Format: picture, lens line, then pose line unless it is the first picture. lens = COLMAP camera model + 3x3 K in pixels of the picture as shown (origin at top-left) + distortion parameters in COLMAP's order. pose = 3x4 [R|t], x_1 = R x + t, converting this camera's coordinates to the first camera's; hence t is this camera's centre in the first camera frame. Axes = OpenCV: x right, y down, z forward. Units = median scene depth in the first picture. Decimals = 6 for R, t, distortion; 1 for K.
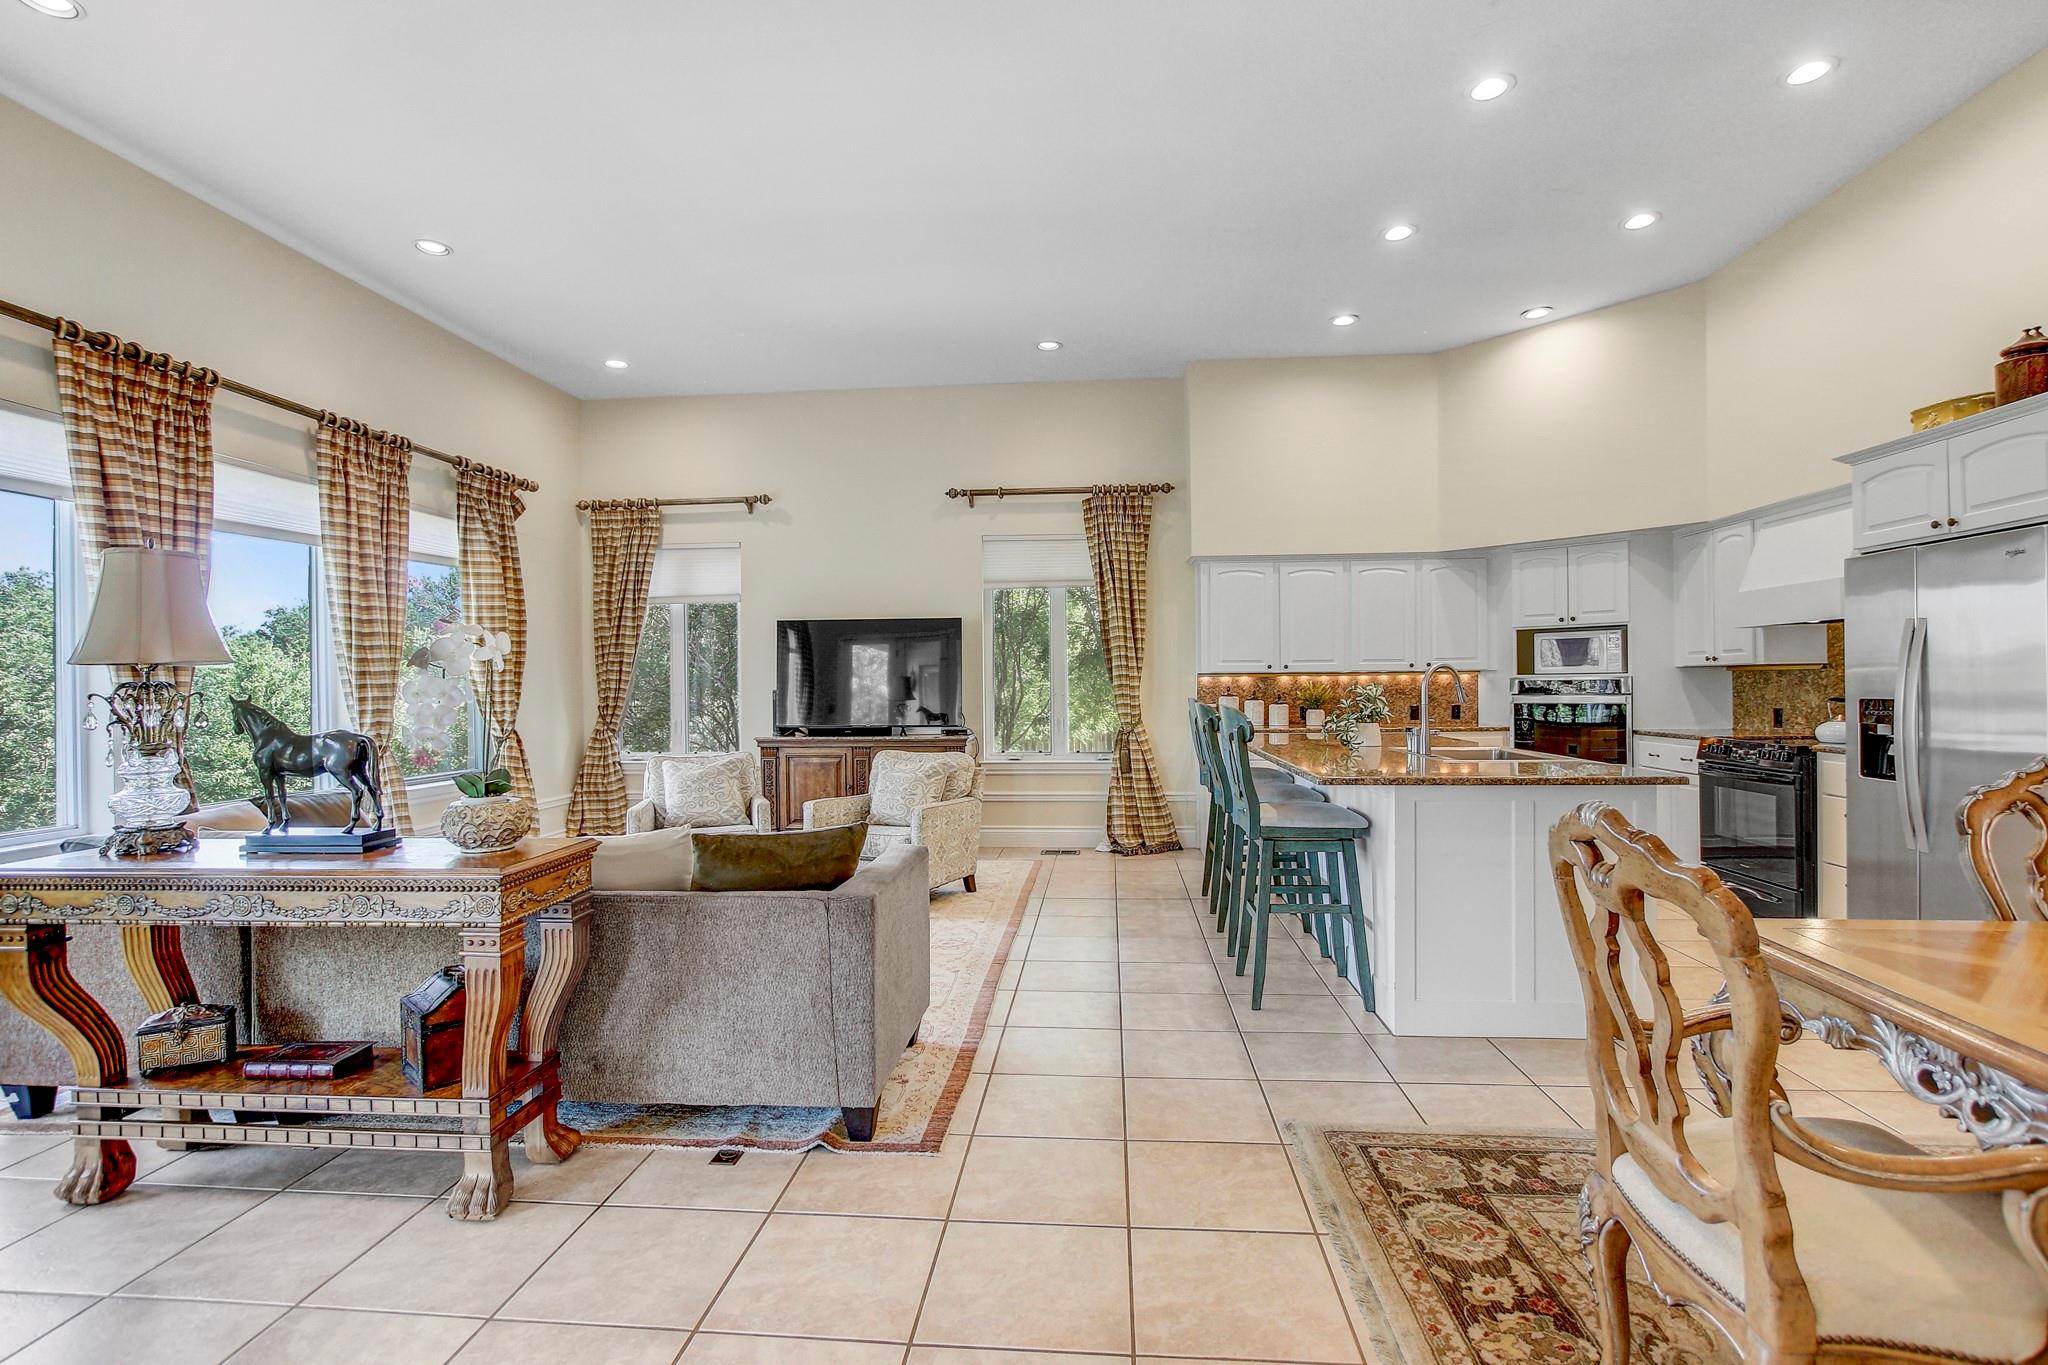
lens RADIAL K [[965.9, 0, 1026.1], [0, 965.9, 685.2], [0, 0, 1]] dist [-0.017339, 0.001315]
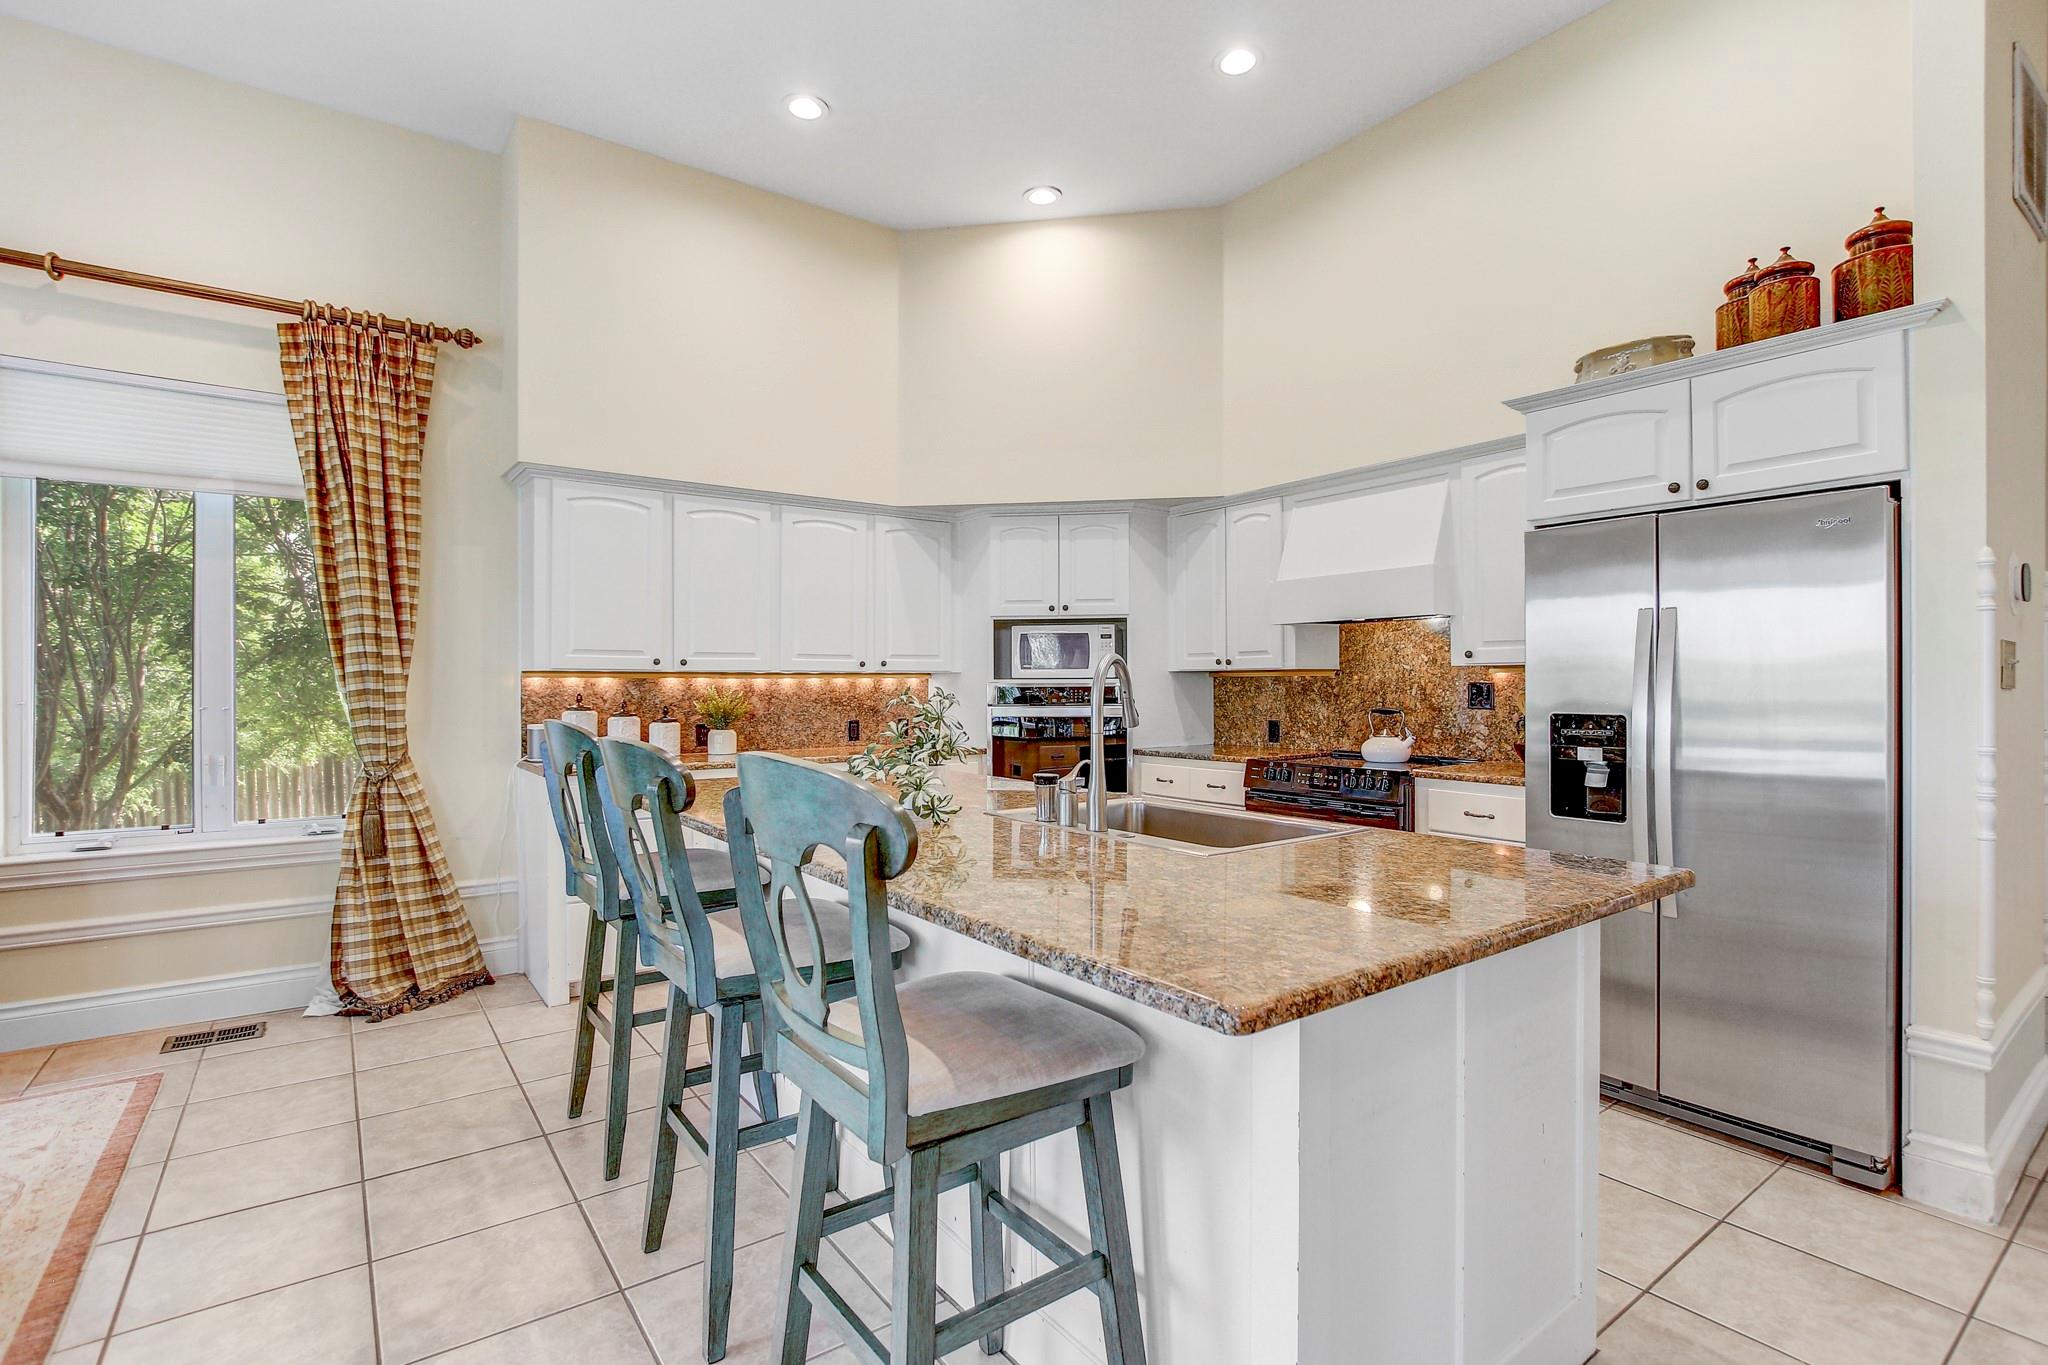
lens RADIAL K [[965.9, 0, 1026.1], [0, 965.9, 685.2], [0, 0, 1]] dist [-0.017339, 0.001315]
pose [[0.752975, 0.006509, 0.658017, 0.027897], [-0.003608, 0.999977, -0.005762, -0.001663], [-0.658039, 0.001964, 0.752981, 0.390995]]
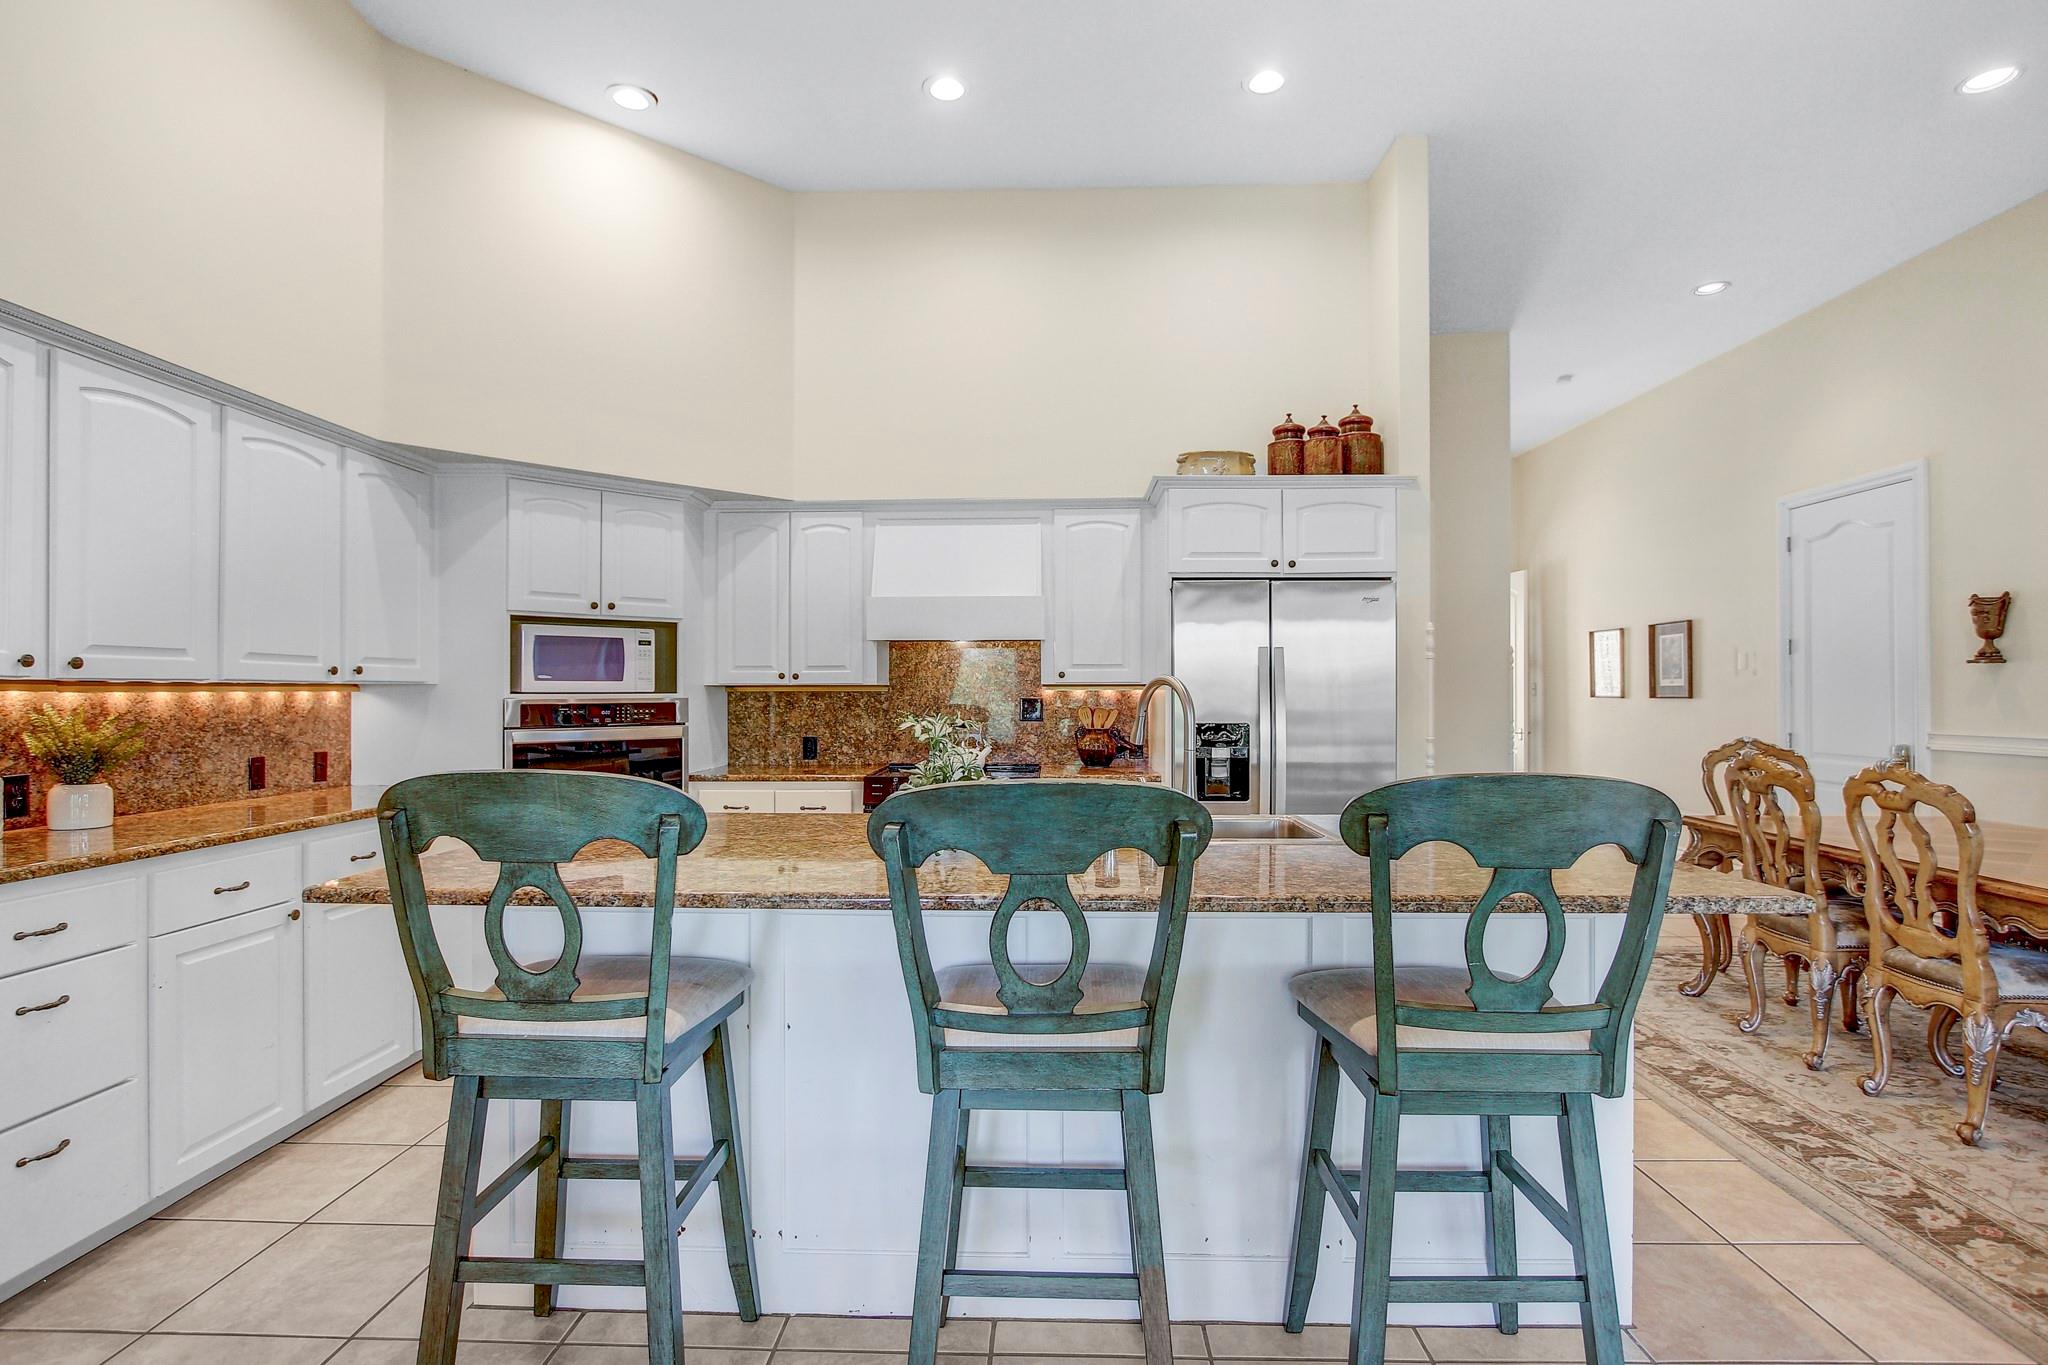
lens RADIAL K [[1002.6, 0, 1029.3], [0, 1002.6, 689.0], [0, 0, 1]] dist [-0.020434, 0.000517]
pose [[-0.054974, 0.013845, 0.998392, -0.090912], [0.002166, 0.999903, -0.013746, -0.004530], [-0.998485, 0.001407, -0.054999, 0.689697]]
